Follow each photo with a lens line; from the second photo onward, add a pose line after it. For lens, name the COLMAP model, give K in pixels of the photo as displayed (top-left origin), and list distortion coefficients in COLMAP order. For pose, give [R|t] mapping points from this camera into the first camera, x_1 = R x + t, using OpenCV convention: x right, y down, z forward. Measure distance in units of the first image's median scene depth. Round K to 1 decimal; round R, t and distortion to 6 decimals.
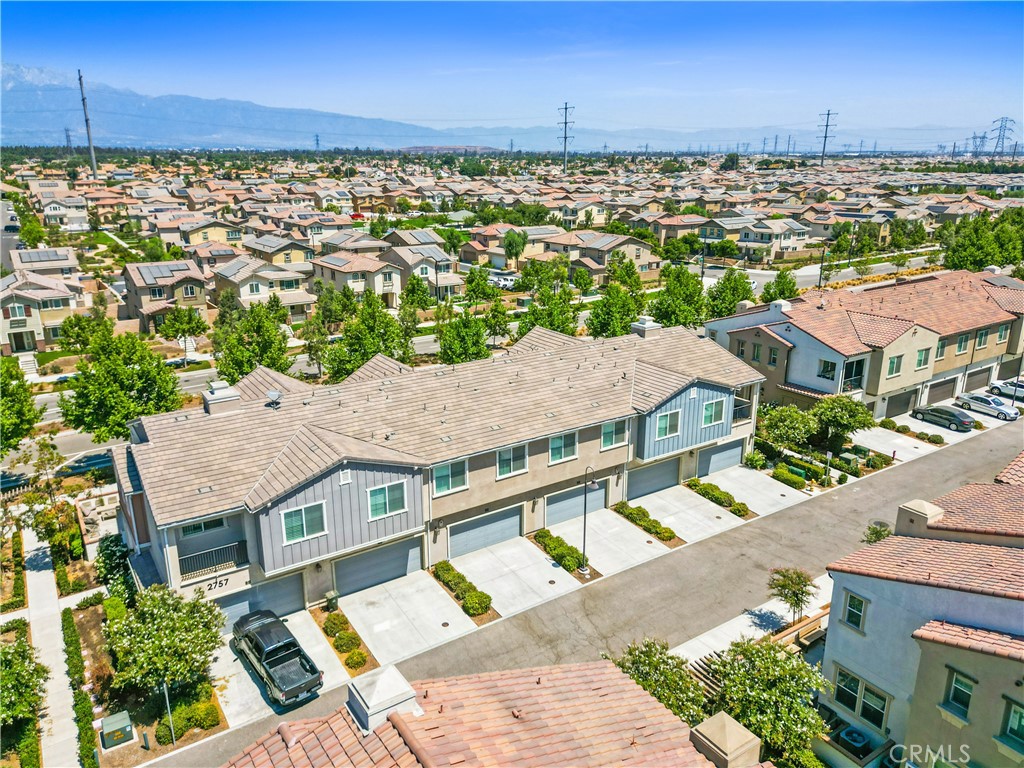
lens RADIAL K [[742.6, 0, 512.0], [0, 742.6, 384.0], [0, 0, 1]] dist [0.059995, -0.083116]
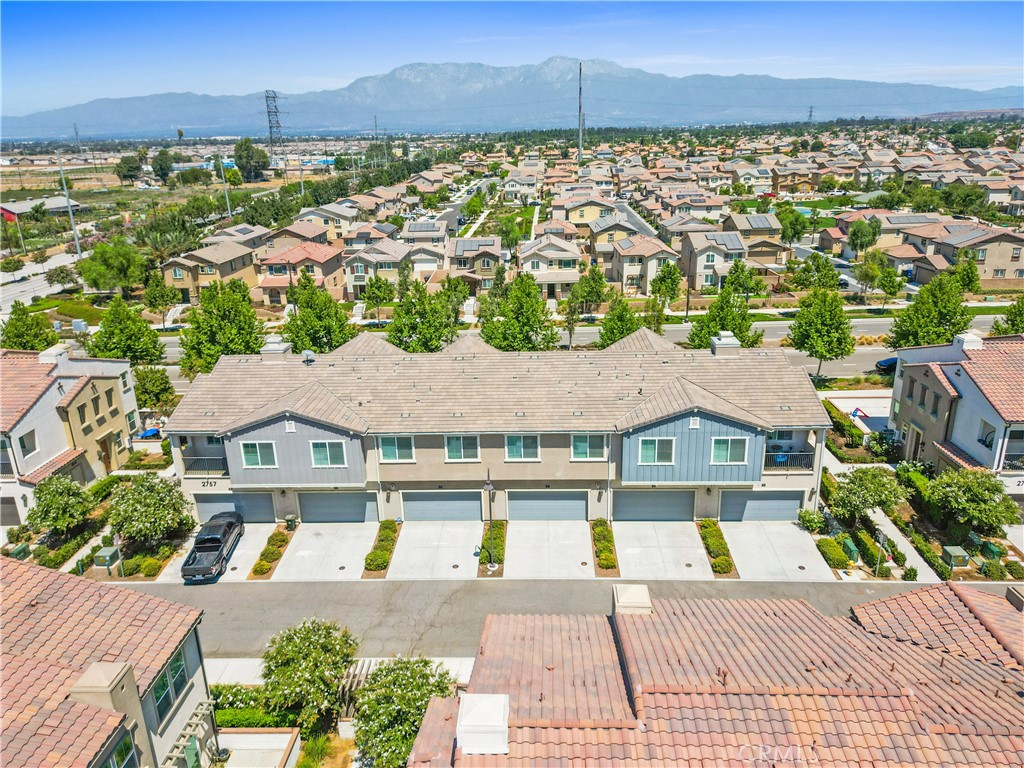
lens RADIAL K [[724.6, 0, 505.3], [0, 724.6, 386.7], [0, 0, 1]] dist [0.062439, -0.067096]
pose [[0.802900, 0.170903, -0.571090, 0.548129], [-0.146833, 0.985204, 0.088395, -0.073559], [0.577747, 0.012883, 0.816114, 0.160241]]
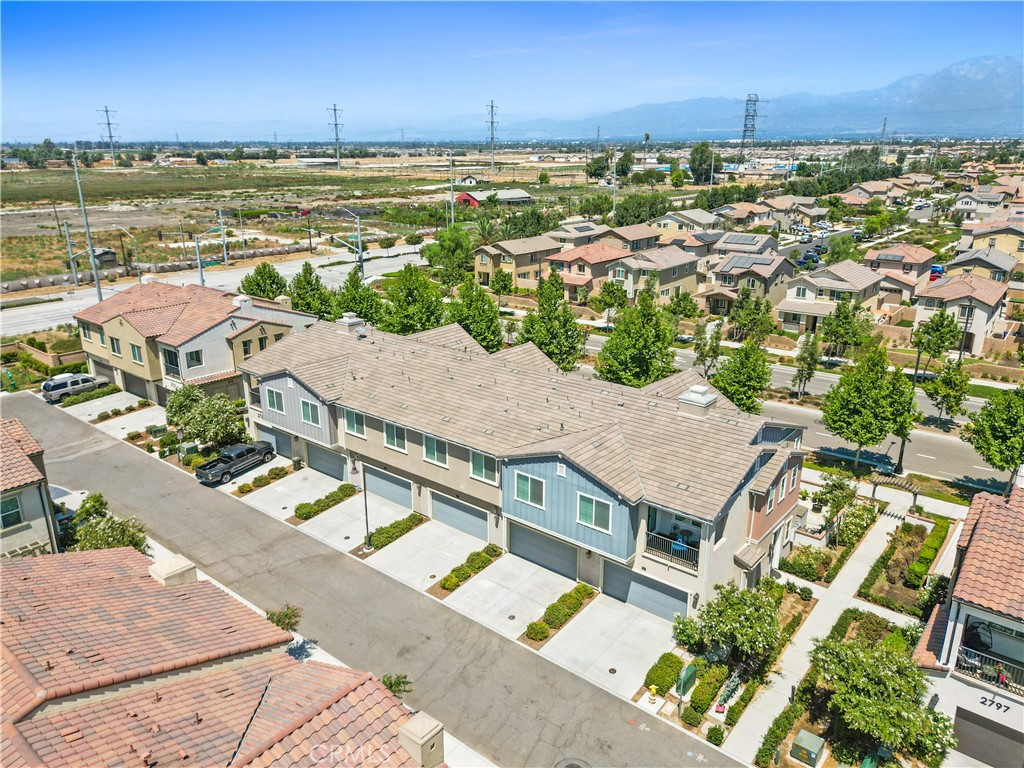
lens RADIAL K [[724.6, 0, 505.3], [0, 724.6, 386.7], [0, 0, 1]] dist [0.062439, -0.067096]
pose [[0.286205, 0.295291, -0.911532, 0.906389], [-0.276081, 0.936396, 0.216661, -0.223160], [0.917533, 0.189647, 0.349525, 0.654166]]
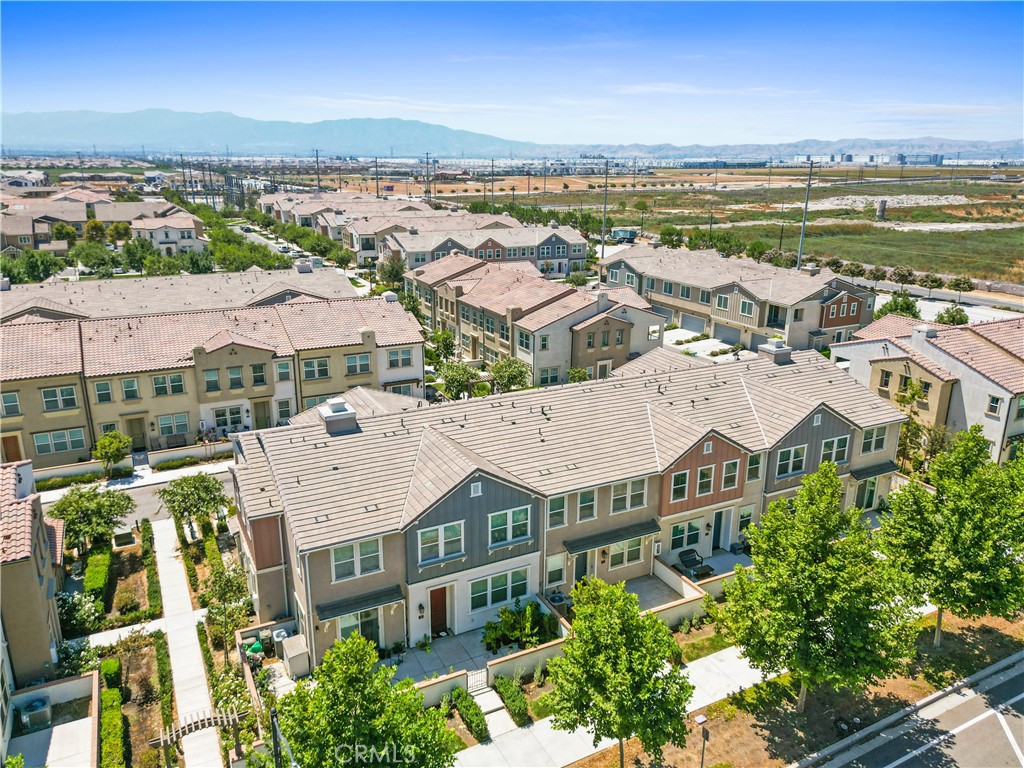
lens RADIAL K [[764.1, 0, 512.0], [0, 764.1, 384.0], [0, 0, 1]] dist [0.078185, -0.105821]
pose [[-0.992206, -0.043251, 0.116860, -0.064916], [0.027781, 0.837438, 0.545825, -0.547098], [-0.121470, 0.544818, -0.829710, 1.786661]]
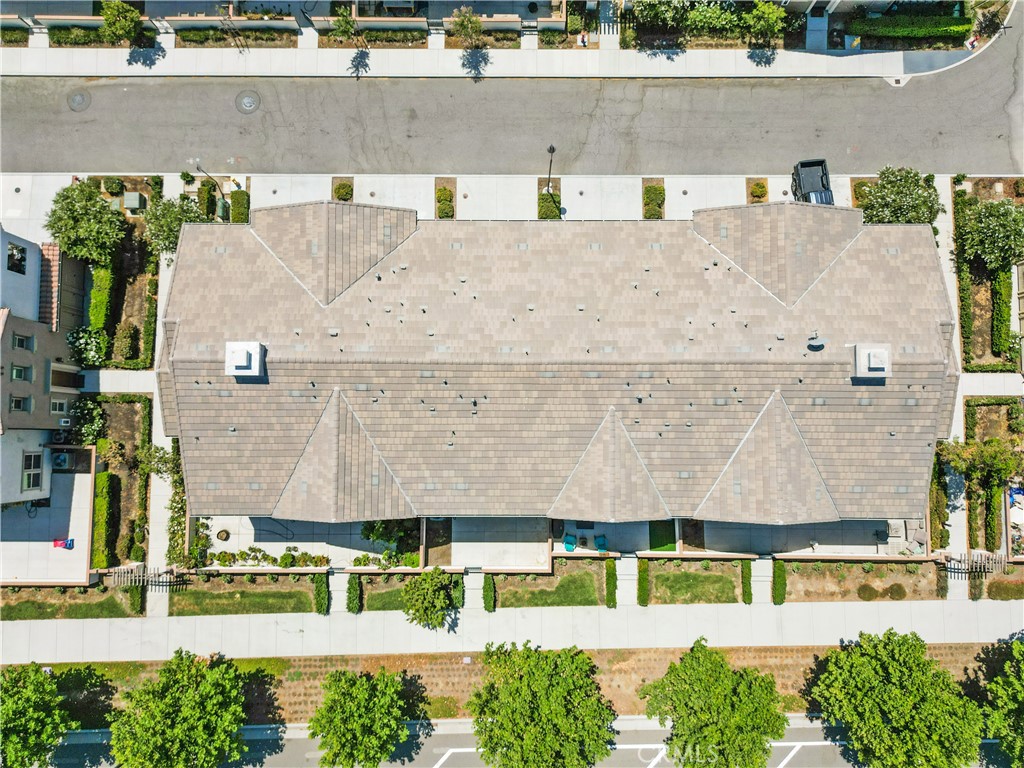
lens RADIAL K [[724.6, 0, 505.3], [0, 724.6, 386.7], [0, 0, 1]] dist [0.062439, -0.067096]
pose [[-0.829652, -0.555297, 0.057644, -0.066961], [0.171776, -0.155665, 0.972760, -0.755932], [-0.531197, 0.816954, 0.224534, 0.879514]]
